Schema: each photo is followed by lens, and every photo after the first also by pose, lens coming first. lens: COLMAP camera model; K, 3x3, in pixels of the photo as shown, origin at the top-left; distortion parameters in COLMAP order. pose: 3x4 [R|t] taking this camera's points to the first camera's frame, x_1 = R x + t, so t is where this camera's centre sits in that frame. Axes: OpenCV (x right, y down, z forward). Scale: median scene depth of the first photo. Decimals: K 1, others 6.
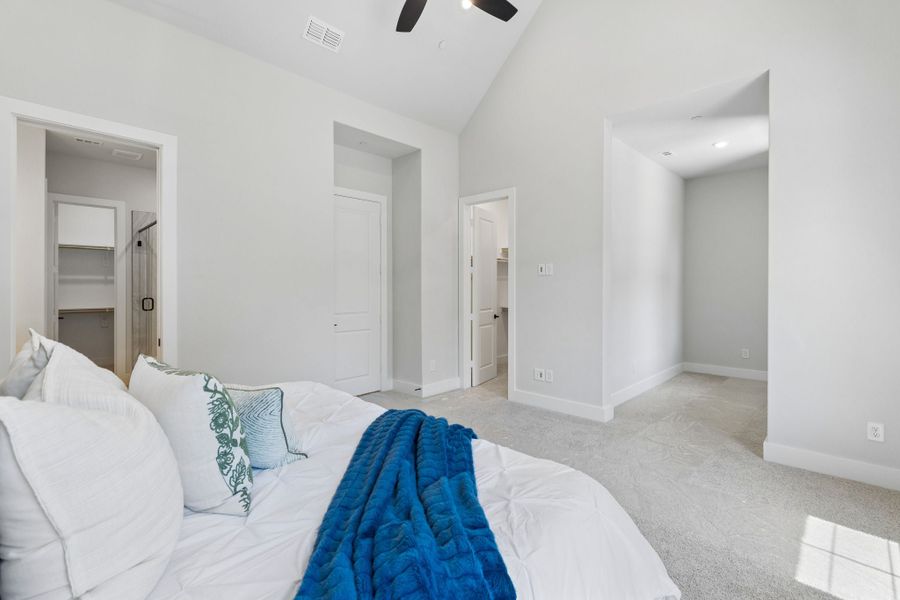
lens RADIAL K [[411.1, 0, 459.2], [0, 411.1, 284.4], [0, 0, 1]] dist [-0.000701, -0.000595]
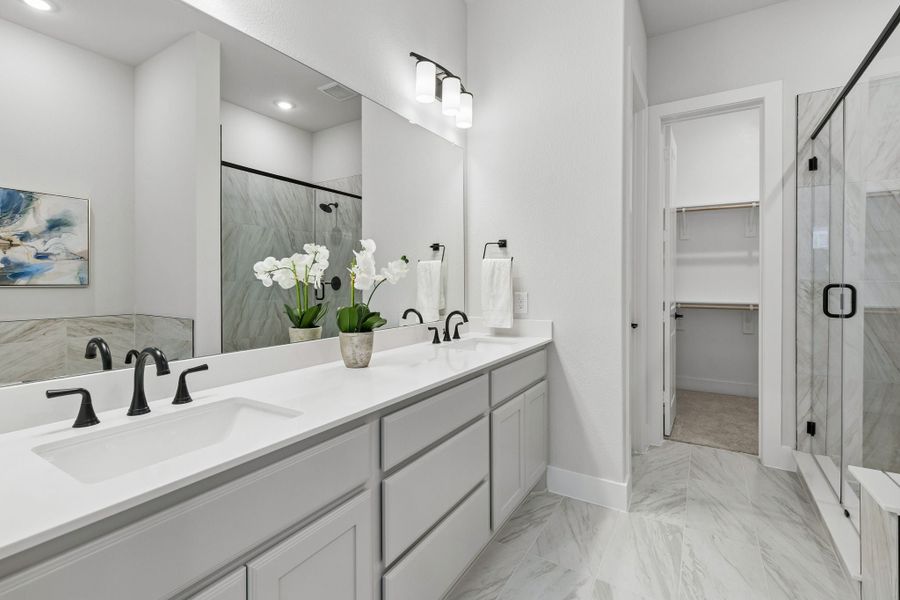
lens RADIAL K [[411.1, 0, 459.2], [0, 411.1, 284.4], [0, 0, 1]] dist [-0.000701, -0.000595]
pose [[0.235873, 0.007776, -0.971753, -0.433745], [0.001128, 0.999965, 0.008276, 0.027508], [0.971783, -0.003048, 0.235856, 0.520182]]
